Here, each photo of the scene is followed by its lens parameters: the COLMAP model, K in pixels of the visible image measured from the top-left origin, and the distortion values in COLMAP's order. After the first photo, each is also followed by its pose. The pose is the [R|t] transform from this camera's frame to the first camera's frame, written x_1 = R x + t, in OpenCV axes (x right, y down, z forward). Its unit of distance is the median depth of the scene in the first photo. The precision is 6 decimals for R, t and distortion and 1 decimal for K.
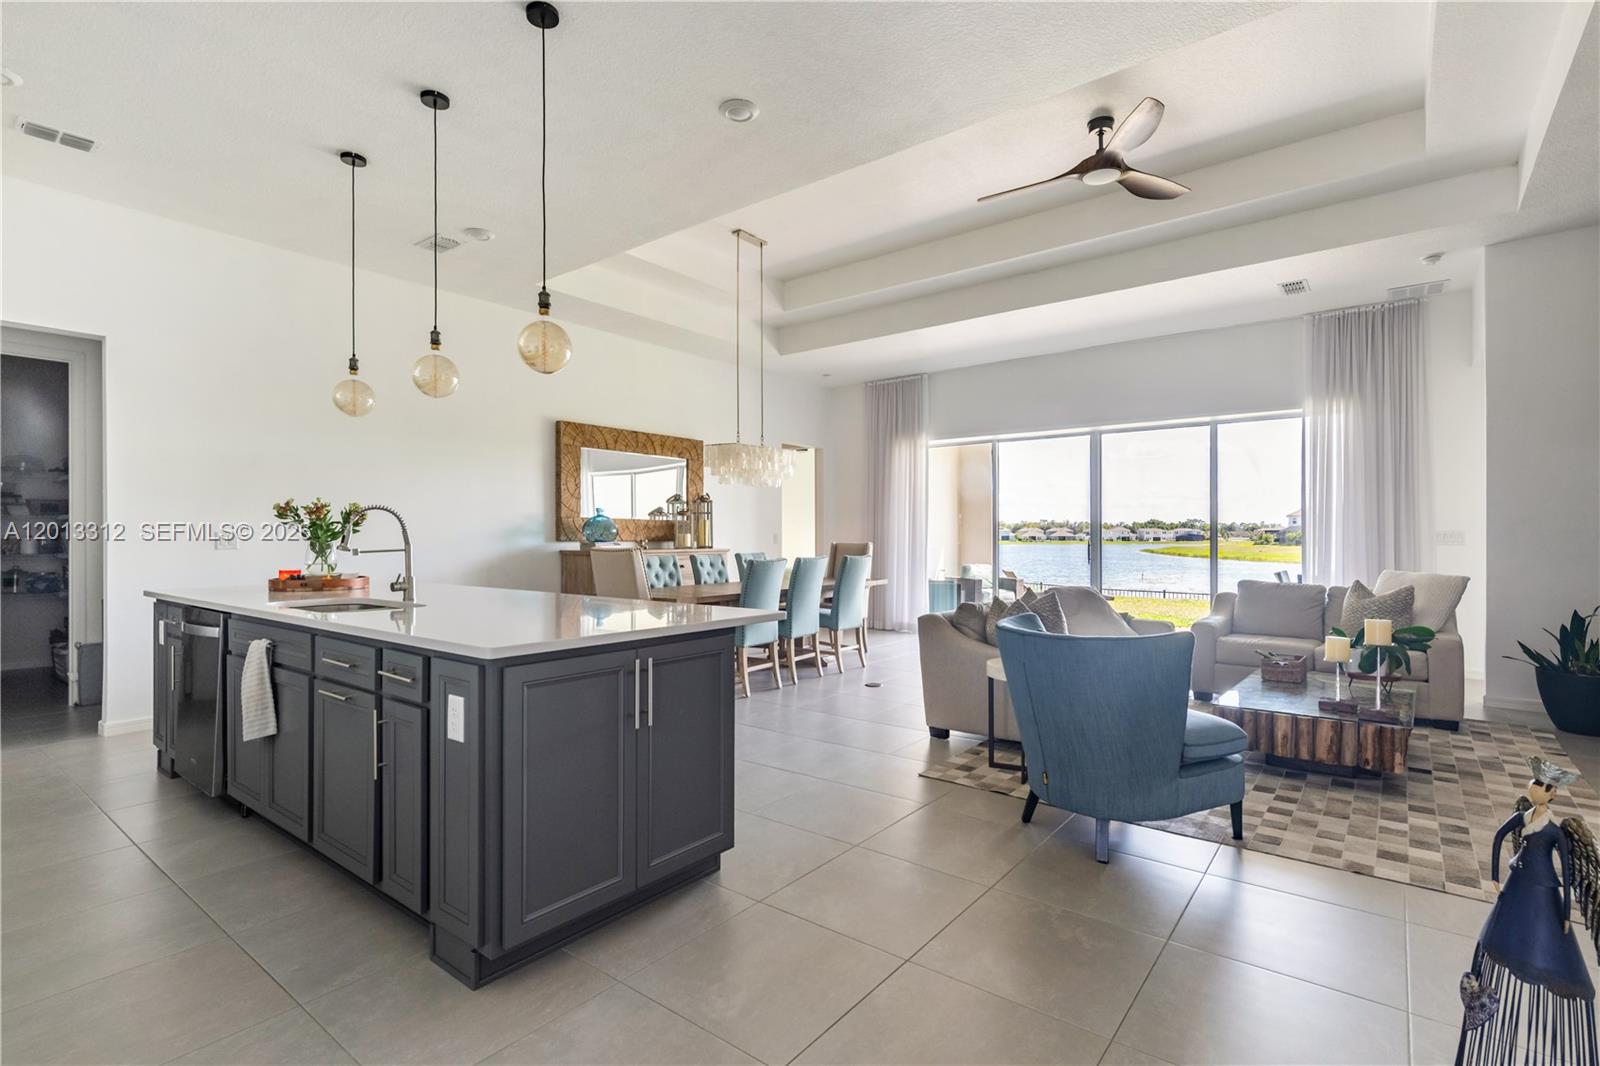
lens RADIAL K [[756.7, 0, 829.5], [0, 756.7, 535.3], [0, 0, 1]] dist [0.003267, 0.000666]
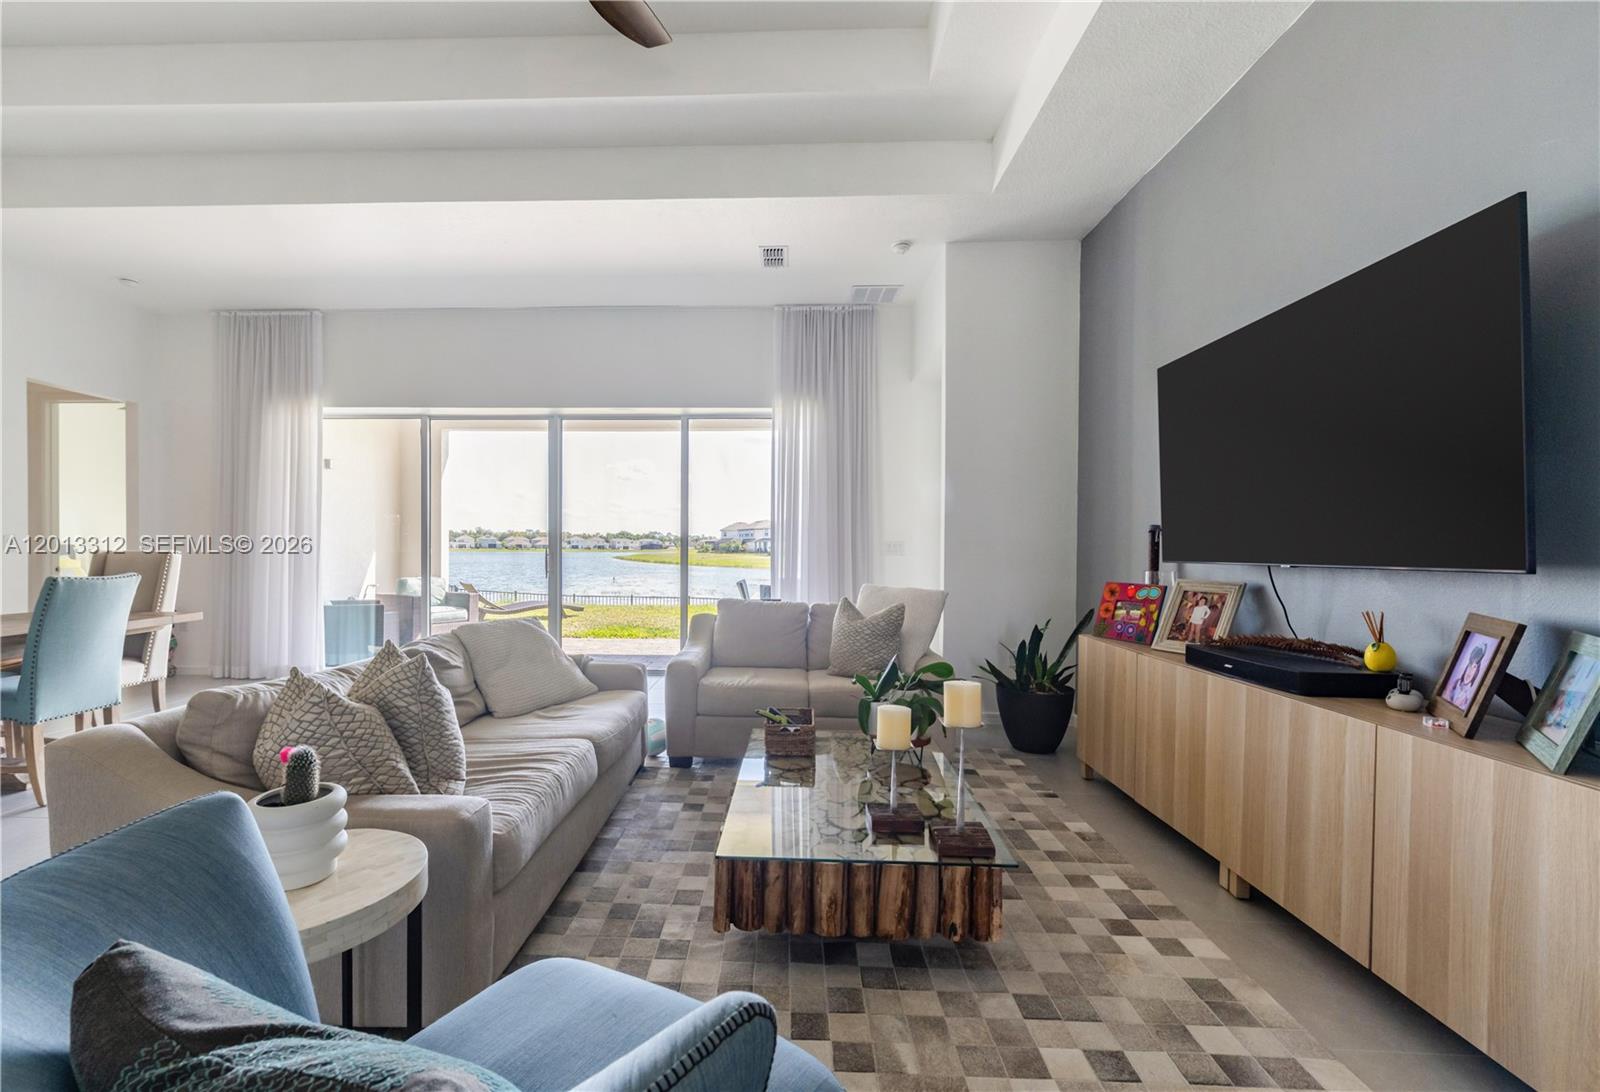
lens RADIAL K [[678.4, 0, 756.7], [0, 678.4, 558.1], [0, 0, 1]] dist [-0.000913, 0.000015]
pose [[0.826336, -0.003470, 0.563167, 0.154449], [-0.008351, 0.999796, 0.018414, 0.001793], [-0.563116, -0.019919, 0.826138, 0.352444]]
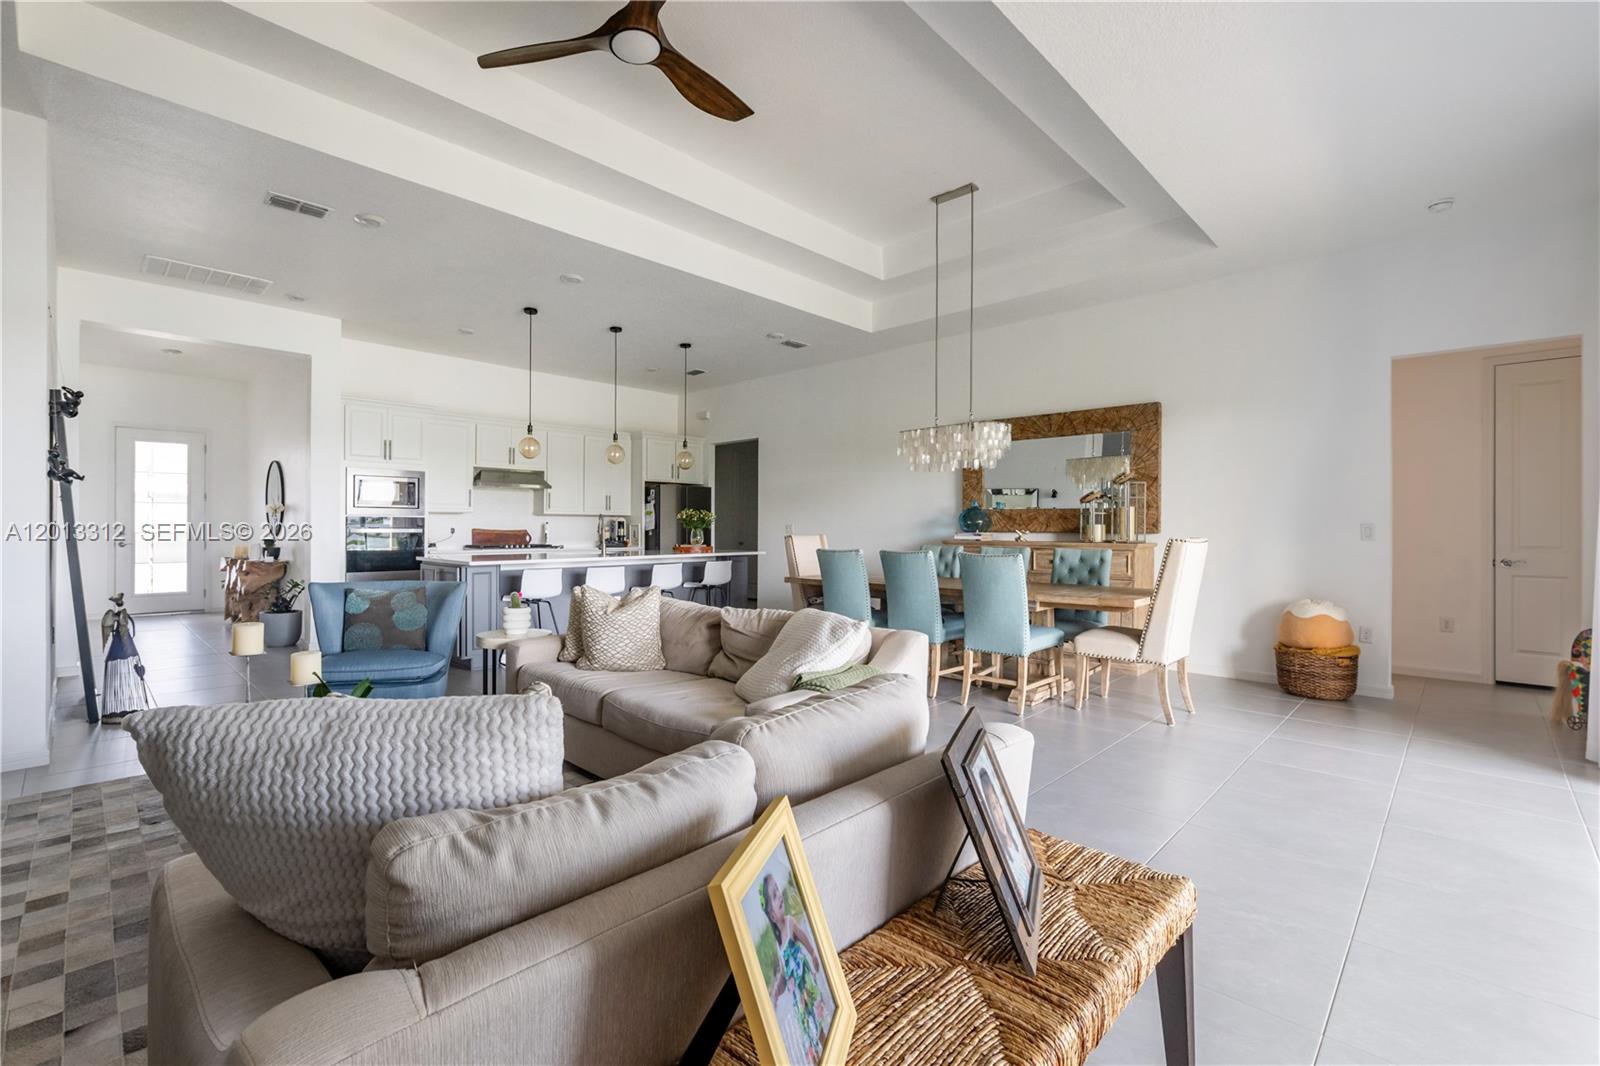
lens RADIAL K [[695.7, 0, 752.2], [0, 695.7, 525.3], [0, 0, 1]] dist [-0.000691, 0.000040]
pose [[-0.153620, -0.002599, -0.988127, 0.761203], [-0.000311, 0.999997, -0.002581, 0.001831], [0.988130, -0.000089, -0.153620, 0.908572]]
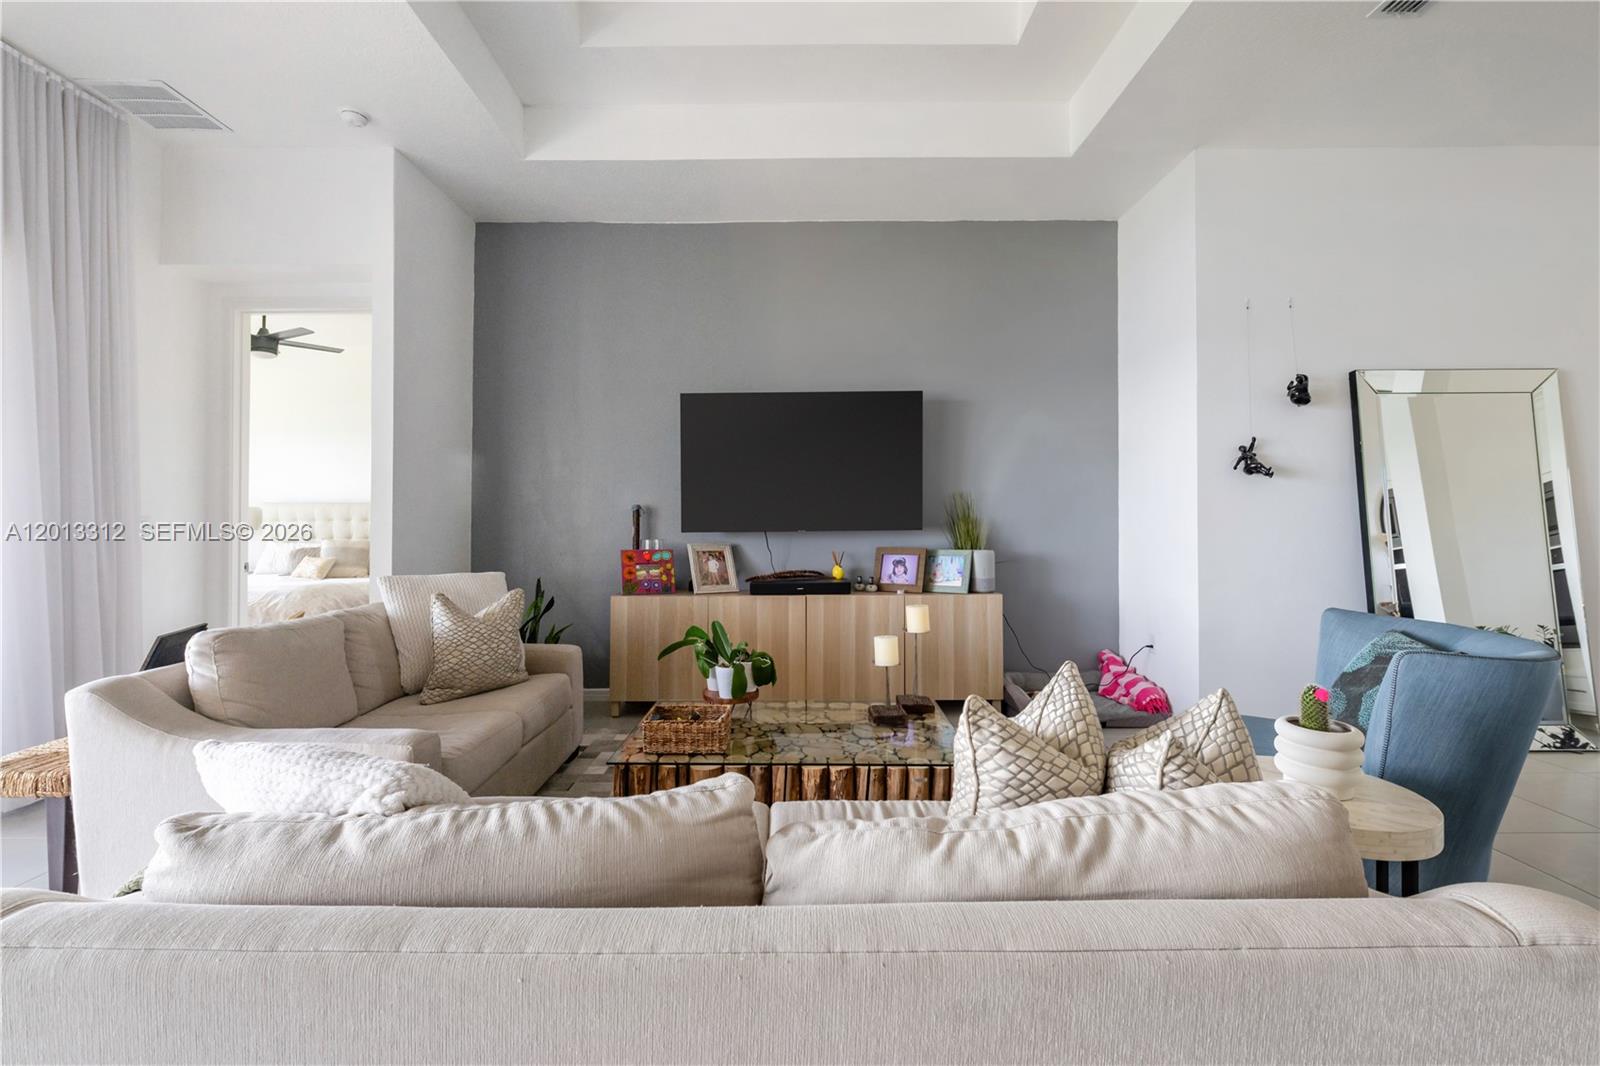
lens RADIAL K [[661.6, 0, 788.1], [0, 661.6, 512.7], [0, 0, 1]] dist [0.001426, 0.000081]
pose [[-0.596346, 0.014653, 0.802594, 0.076257], [0.003356, 0.999870, -0.015761, 0.002627], [-0.802720, -0.006705, -0.596318, 0.891088]]
